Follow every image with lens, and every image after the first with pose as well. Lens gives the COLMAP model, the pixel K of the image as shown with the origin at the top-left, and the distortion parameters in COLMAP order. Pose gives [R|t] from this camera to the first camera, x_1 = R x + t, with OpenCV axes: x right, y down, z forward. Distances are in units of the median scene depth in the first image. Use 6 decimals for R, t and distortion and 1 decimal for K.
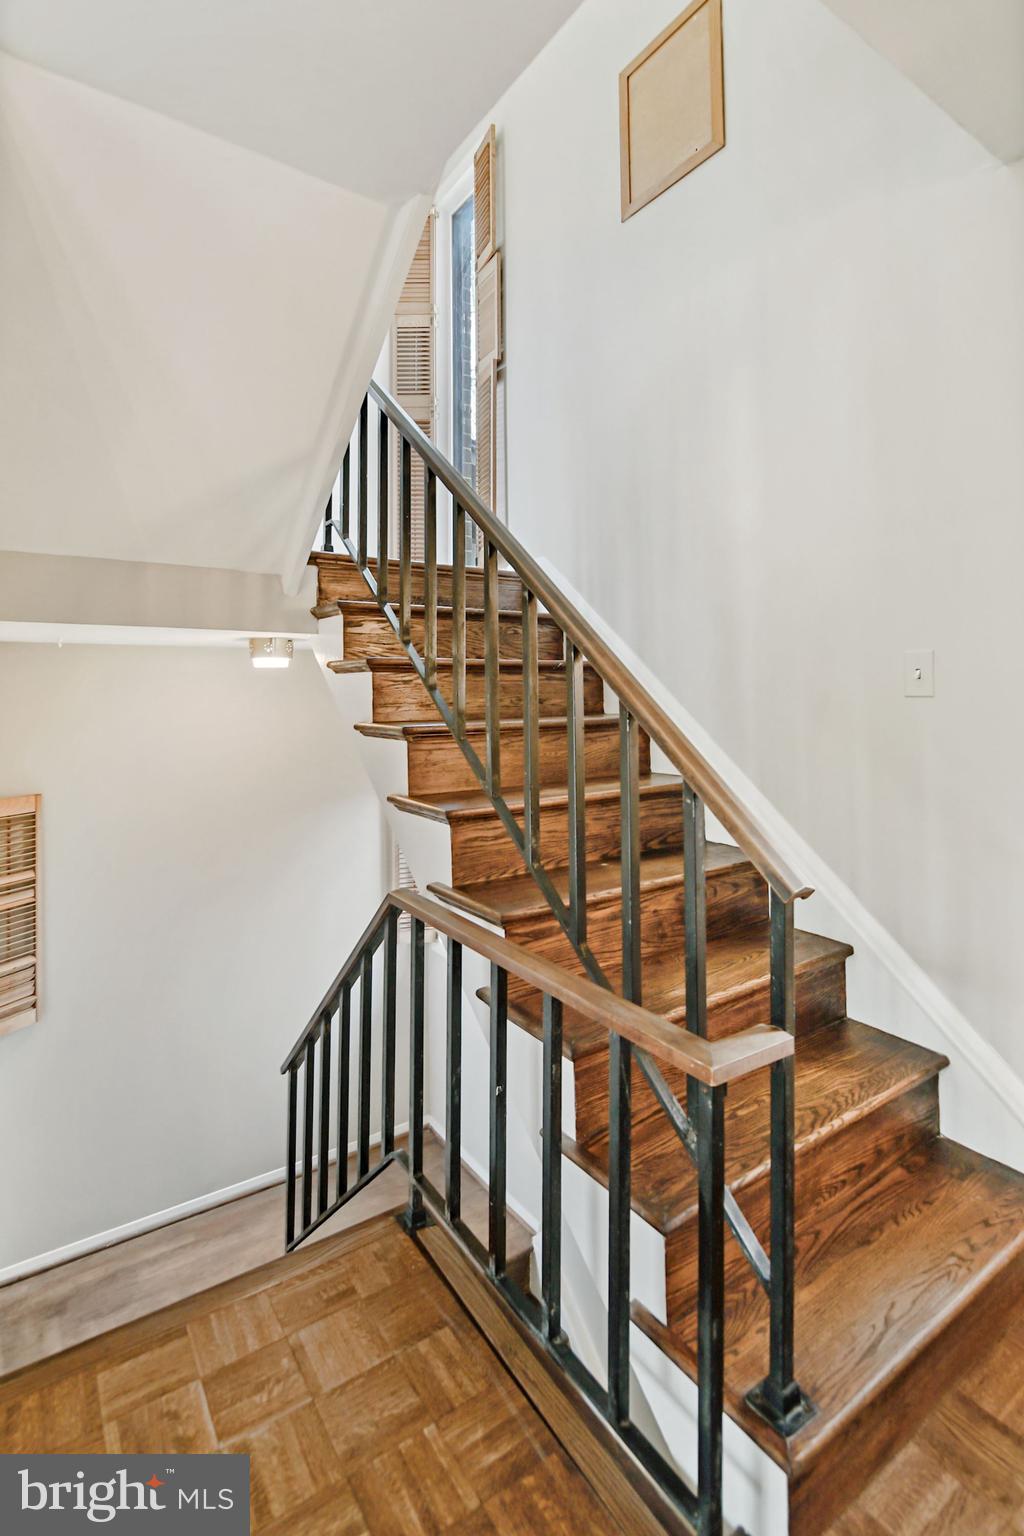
lens RADIAL K [[730.9, 0, 533.8], [0, 730.9, 675.2], [0, 0, 1]] dist [-0.004216, -0.000267]
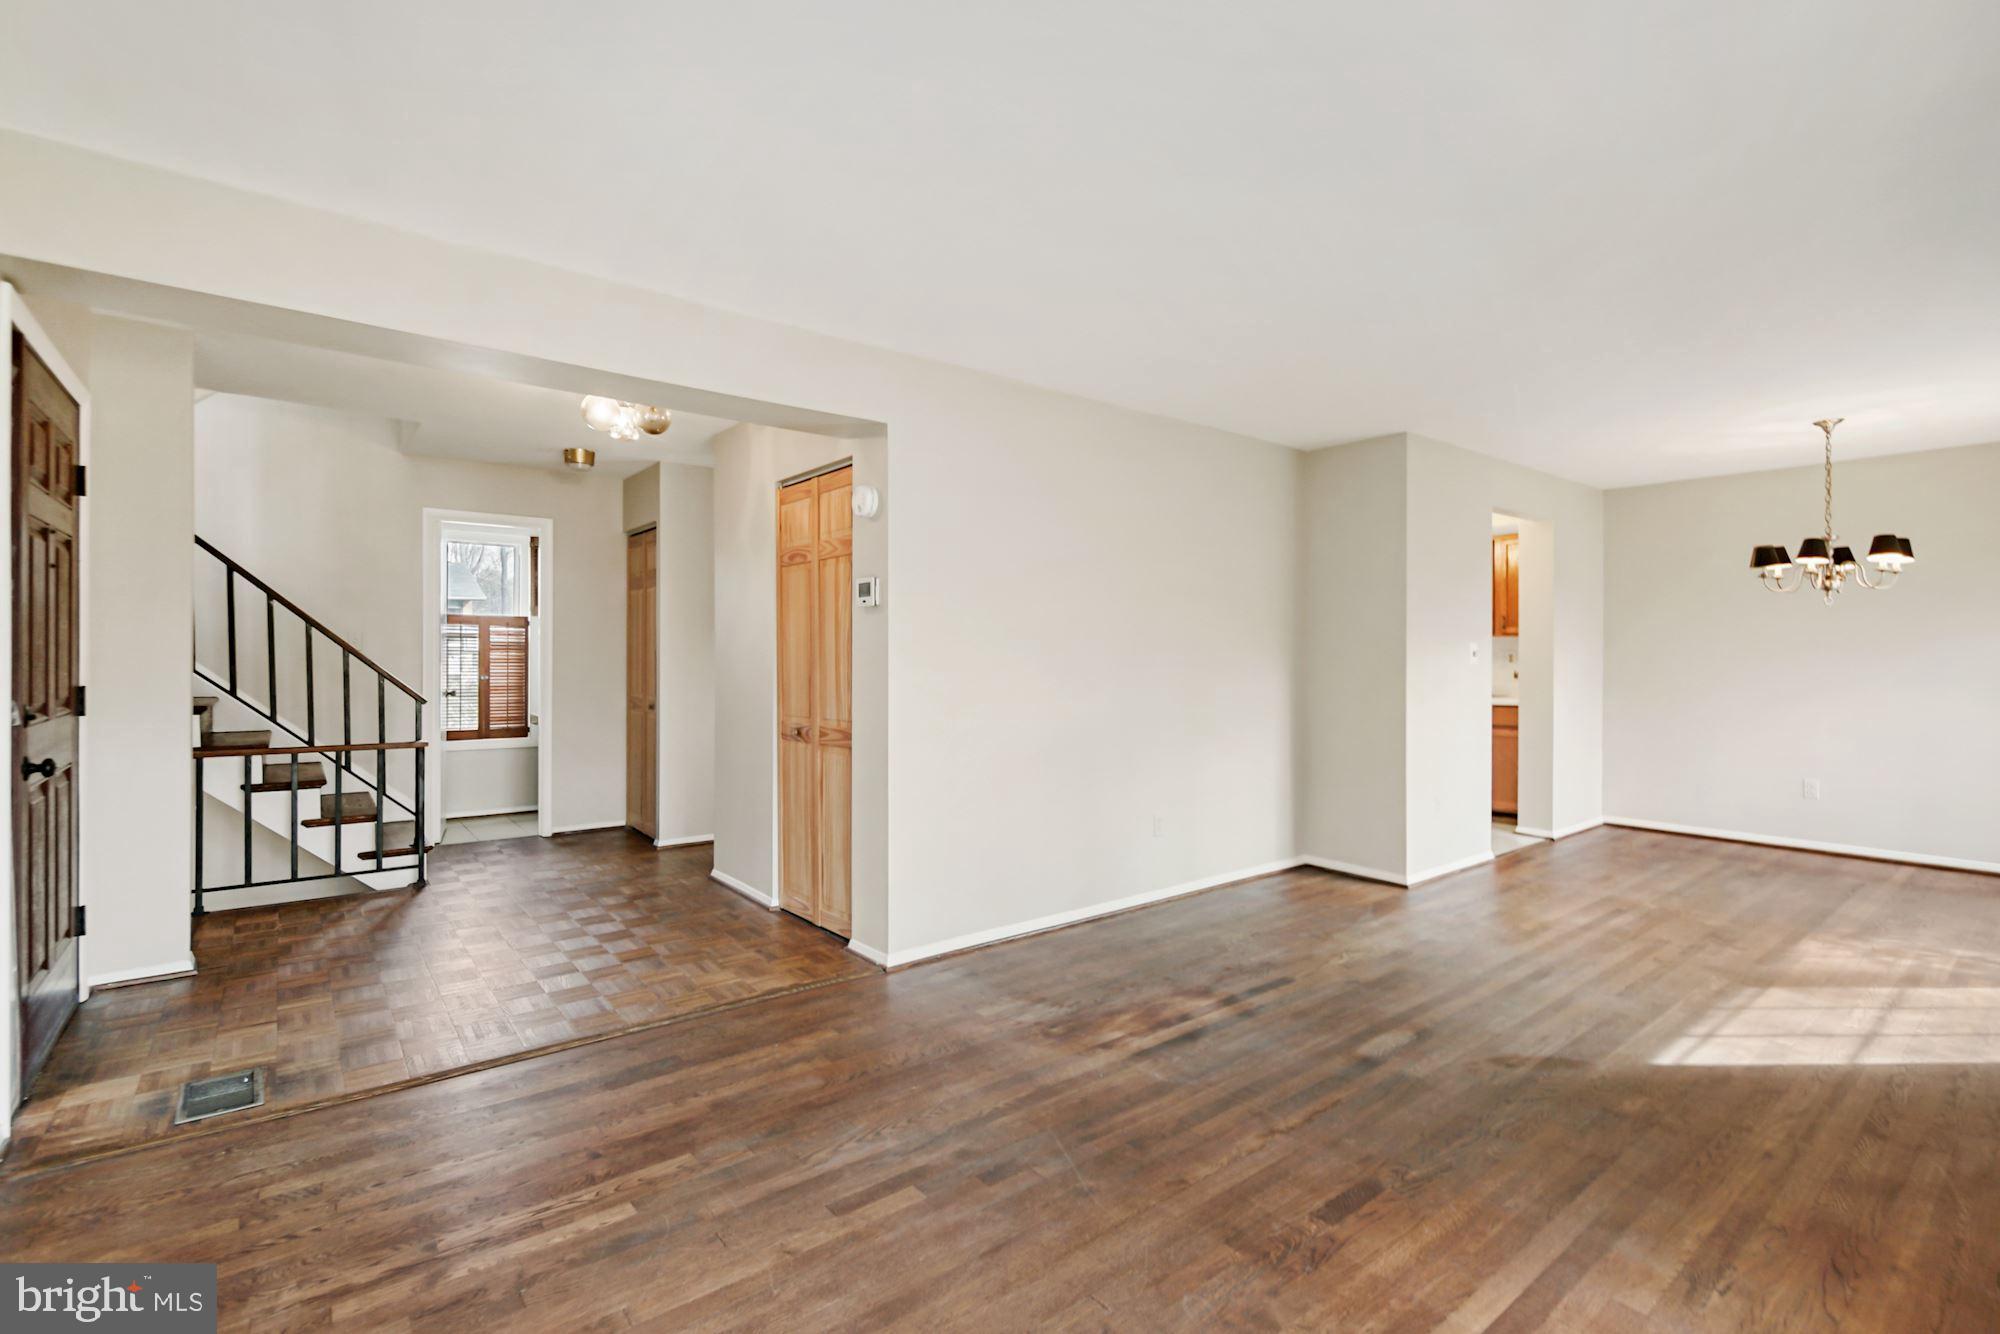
lens RADIAL K [[910.9, 0, 1000.0], [0, 910.9, 667.0], [0, 0, 1]] dist [0.000499, -0.001185]
pose [[-0.071659, -0.004352, 0.997420, -2.402976], [-0.025795, 0.999664, 0.002509, 0.019395], [-0.997096, -0.025549, -0.071747, -0.834826]]
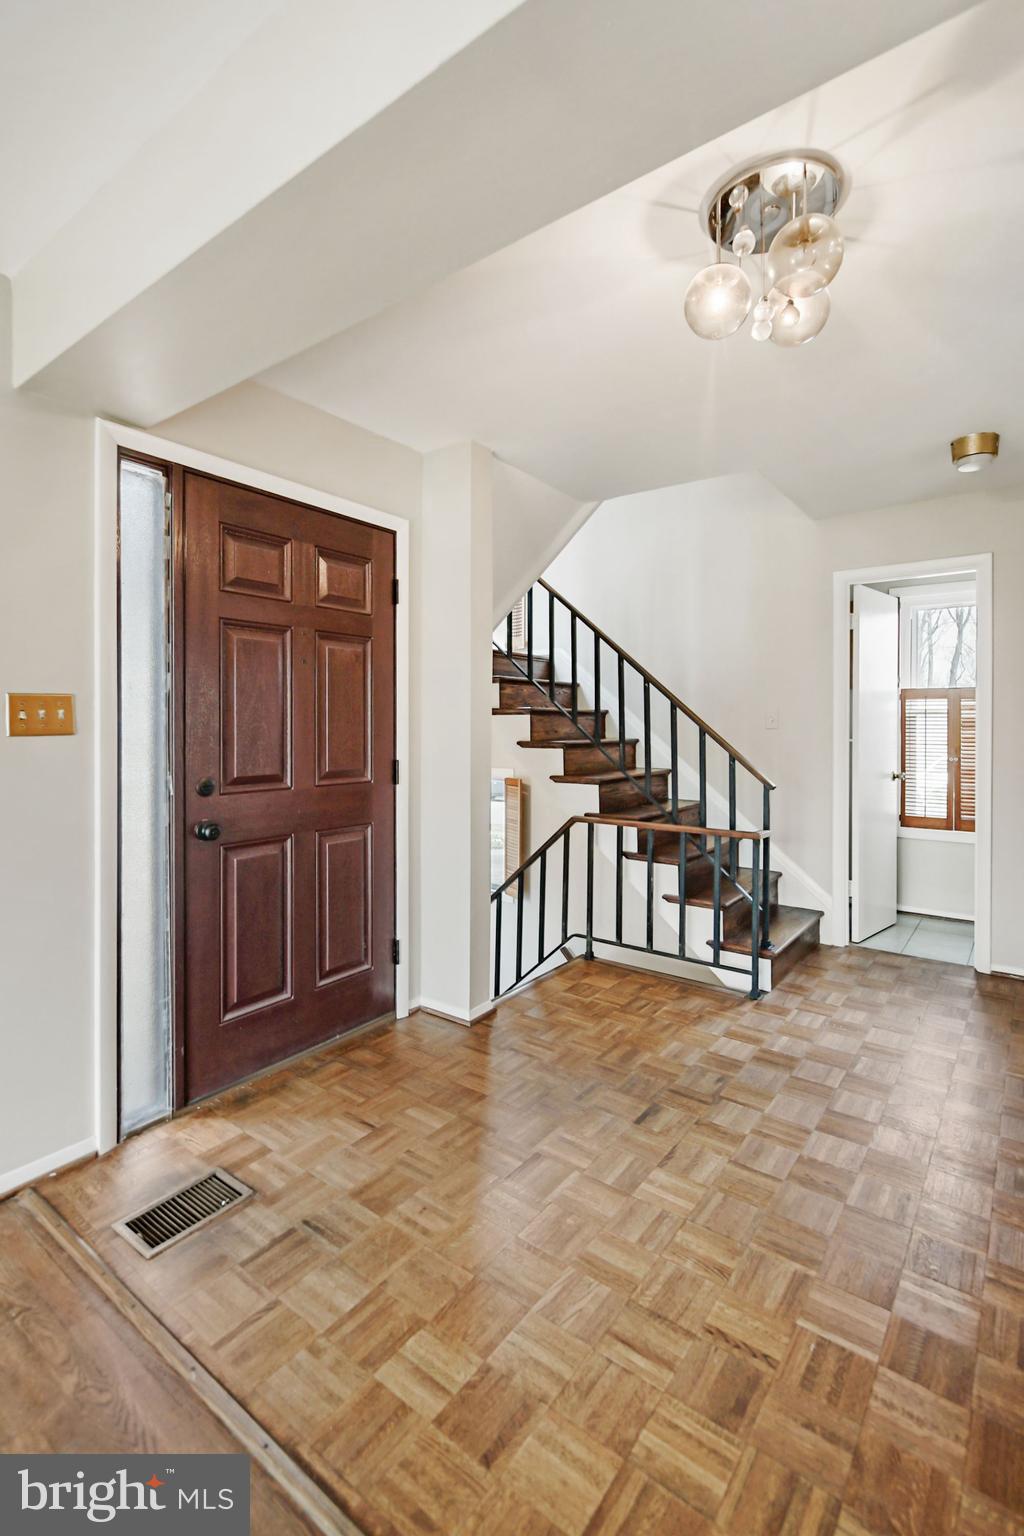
lens RADIAL K [[696.8, 0, 512.1], [0, 696.8, 735.3], [0, 0, 1]] dist [0.001578, 0.000199]
pose [[0.947011, 0.004866, 0.321163, -0.949963], [-0.015584, 0.999404, 0.030809, -0.007293], [-0.320822, -0.034181, 0.946523, -0.836432]]
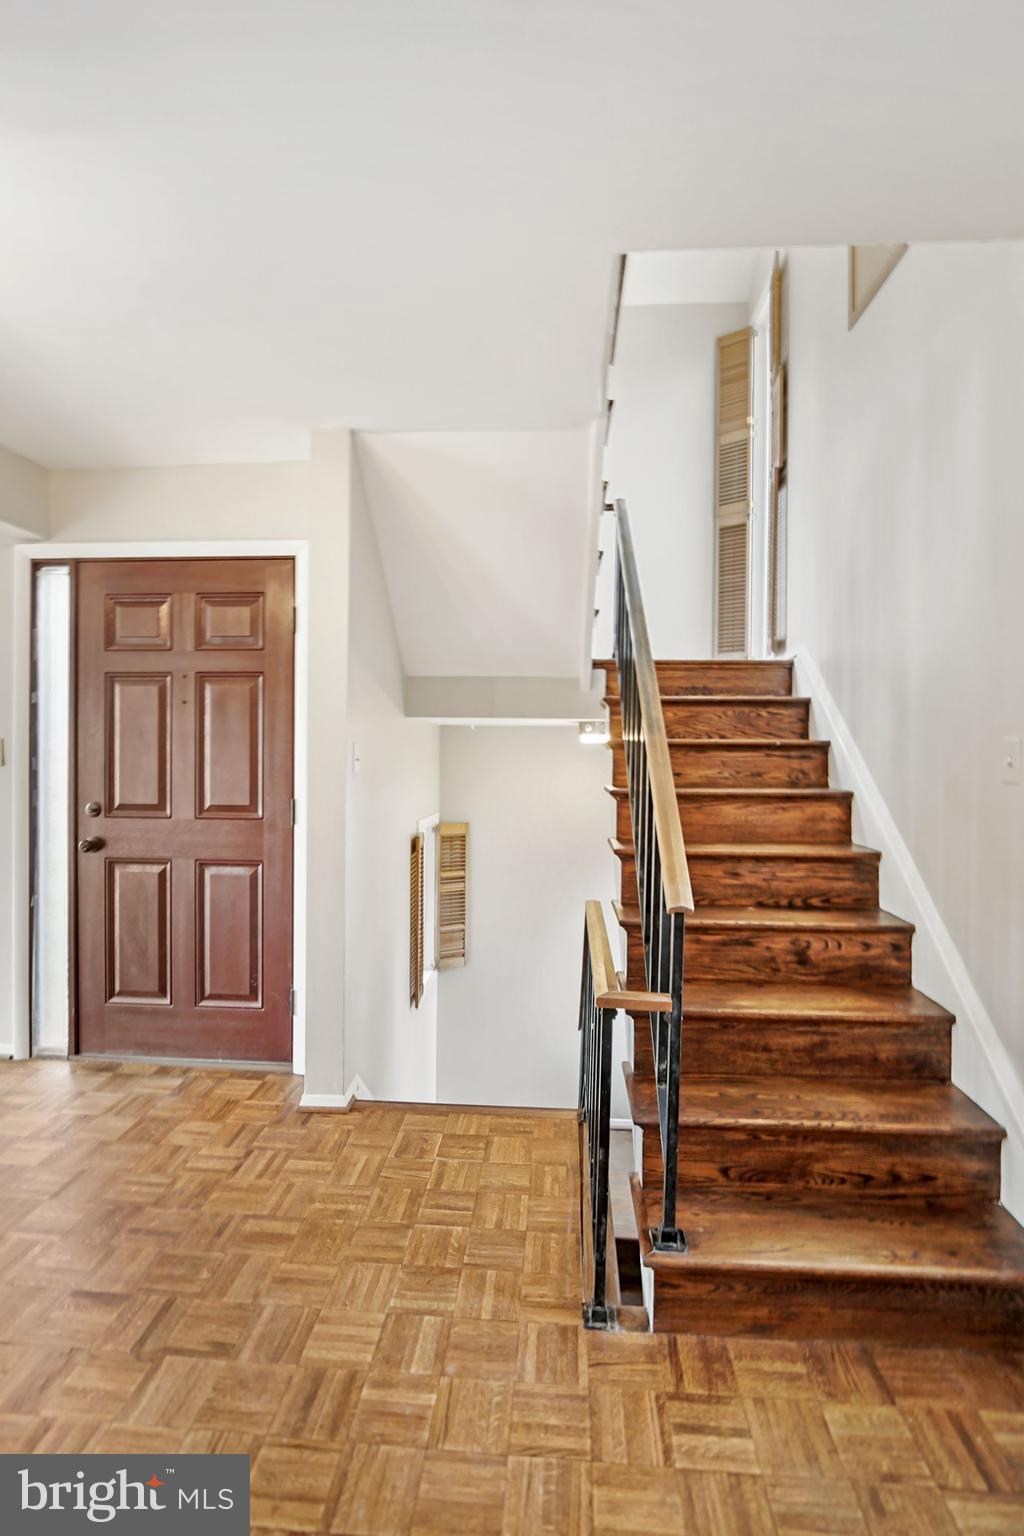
lens RADIAL K [[707.7, 0, 512.0], [0, 707.7, 768.0], [0, 0, 1]] dist [0.000228, 0.000005]
pose [[0.775874, 0.027337, -0.630295, 0.532418], [-0.001863, 0.999156, 0.041042, -0.026811], [0.630885, -0.030669, 0.775270, -0.176319]]
